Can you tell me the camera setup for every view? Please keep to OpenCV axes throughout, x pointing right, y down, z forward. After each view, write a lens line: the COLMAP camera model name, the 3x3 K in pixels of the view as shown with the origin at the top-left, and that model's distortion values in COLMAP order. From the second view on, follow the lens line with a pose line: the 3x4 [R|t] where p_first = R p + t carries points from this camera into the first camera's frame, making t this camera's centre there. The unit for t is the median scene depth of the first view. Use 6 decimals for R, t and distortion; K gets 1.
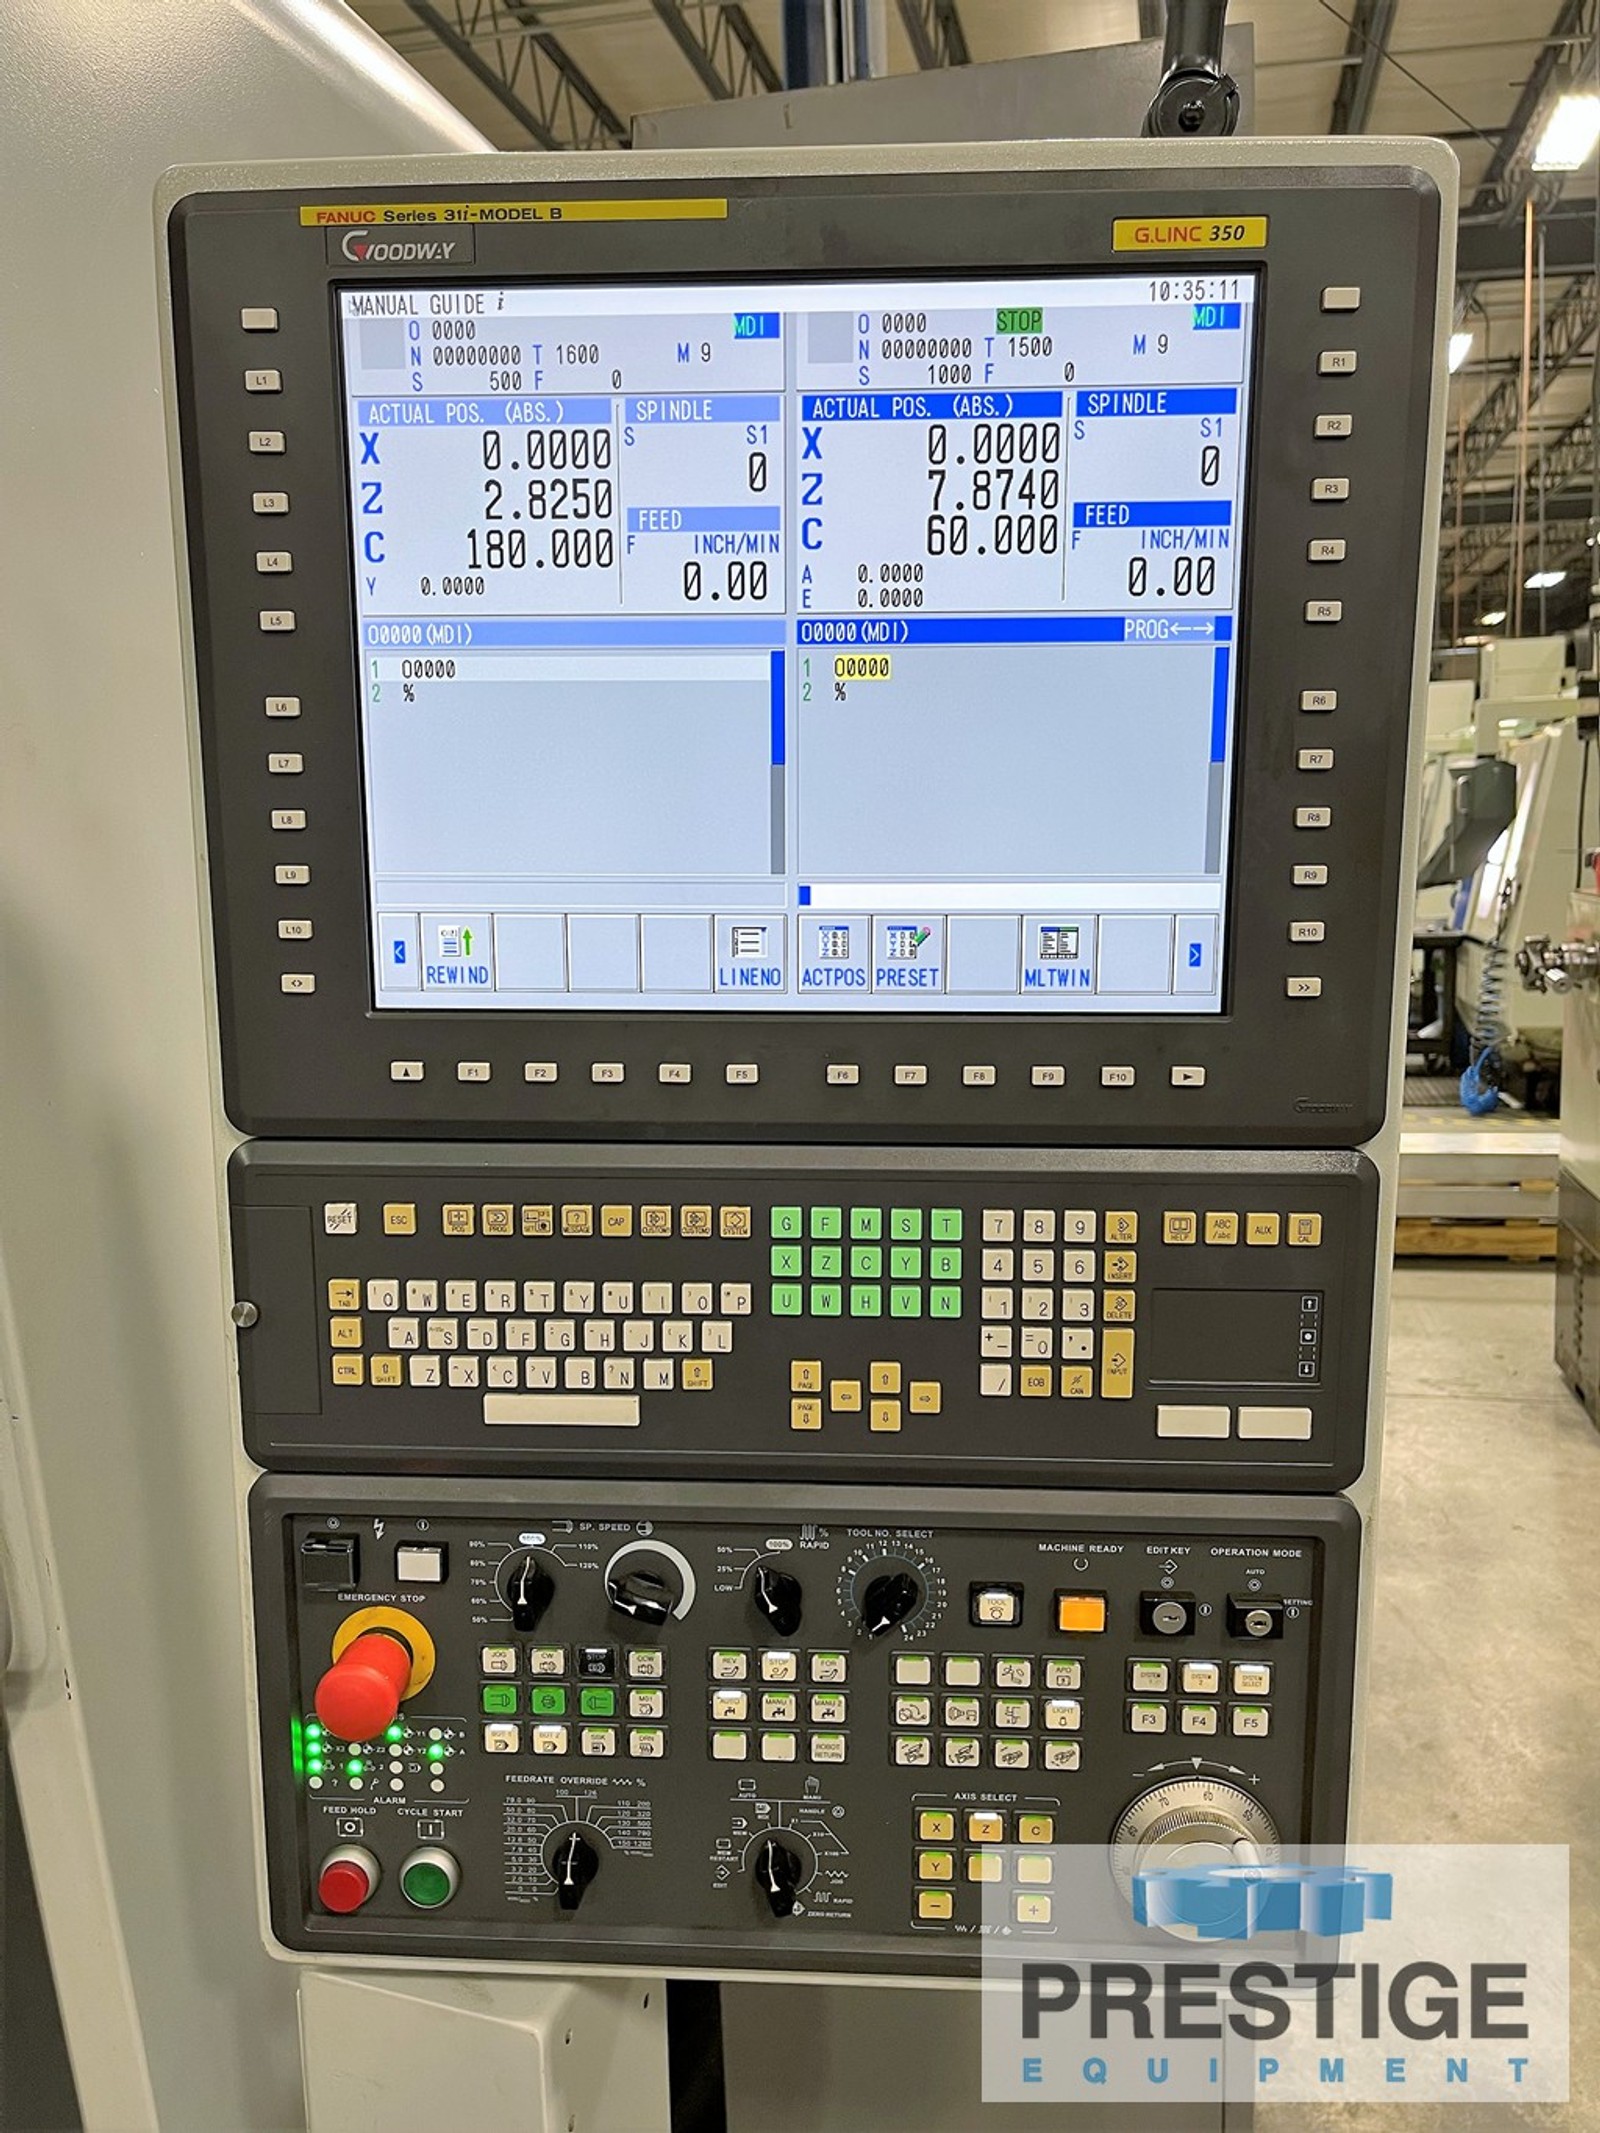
lens RADIAL K [[1651.8, 0, 800.0], [0, 1651.8, 1066.5], [0, 0, 1]] dist [0.046838, -0.047644]
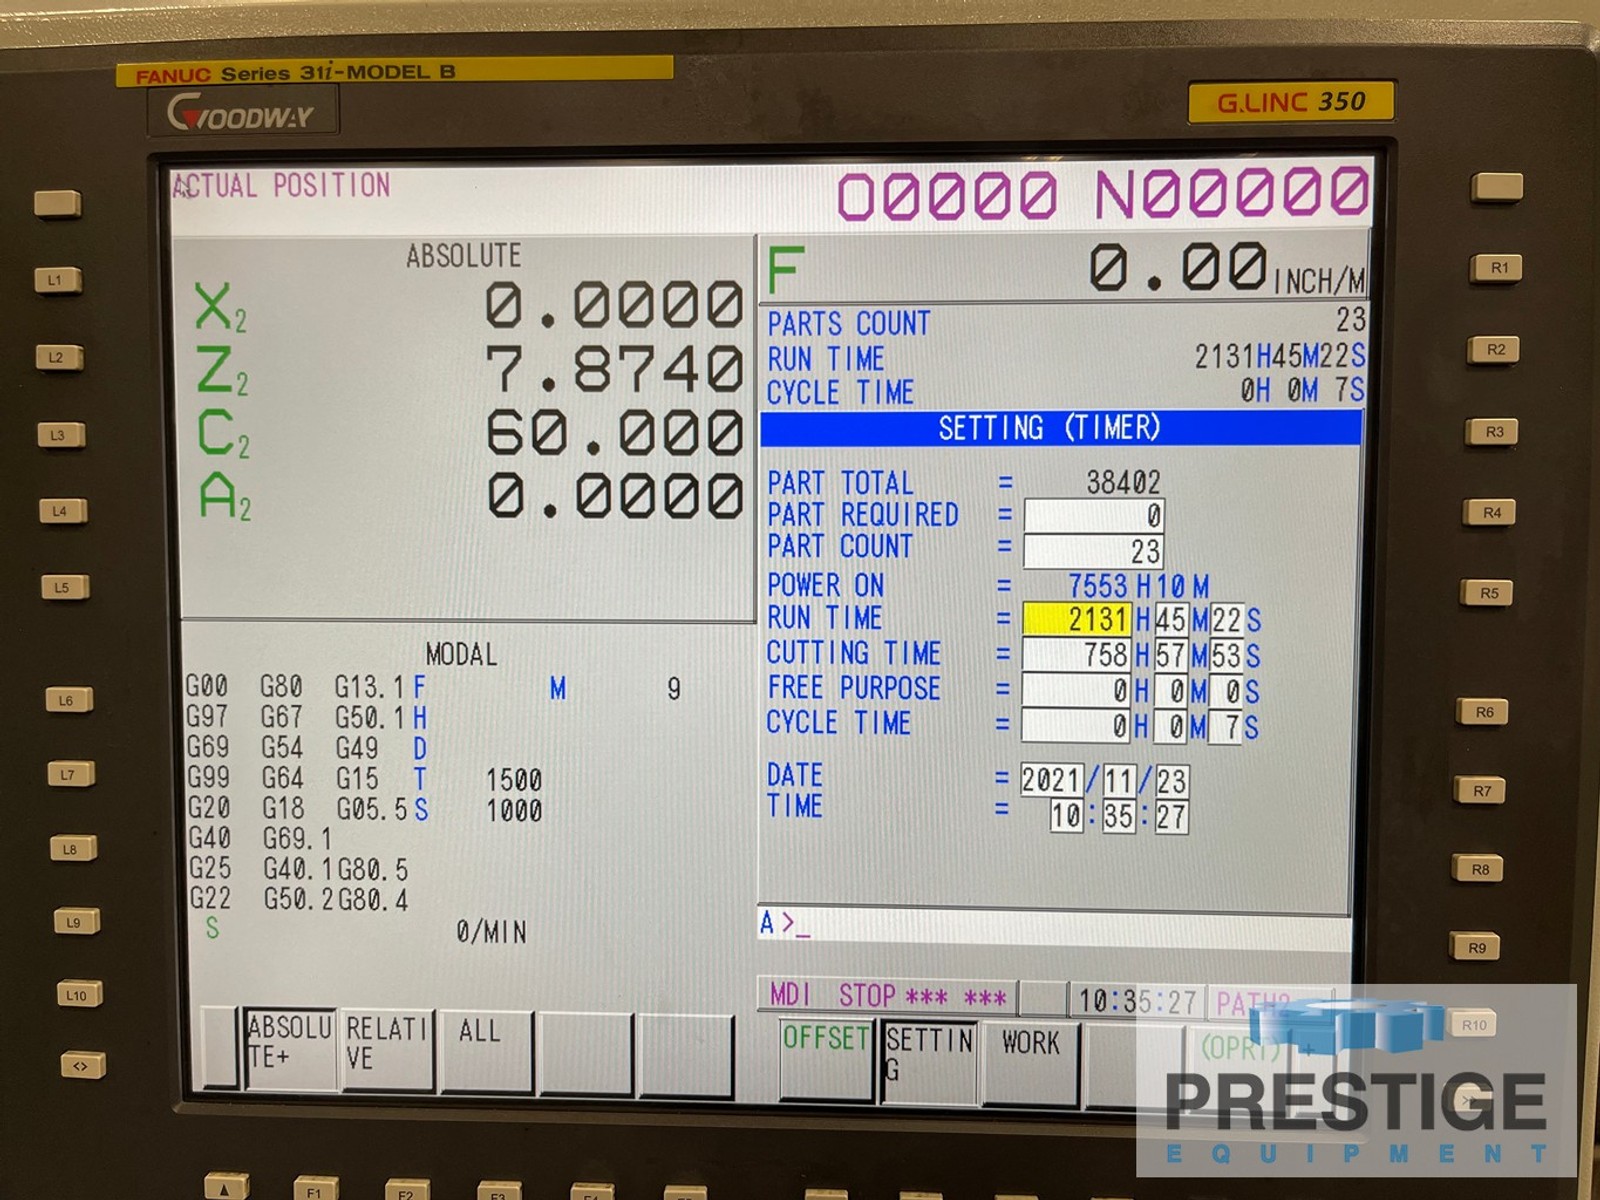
lens RADIAL K [[1228.0, 0, 792.1], [0, 1228.0, 602.2], [0, 0, 1]] dist [0.083390, -0.120382]
pose [[0.999918, 0.003135, 0.012422, 0.003105], [-0.001675, 0.993269, -0.115821, -0.185918], [-0.012702, 0.115791, 0.993192, 0.417072]]
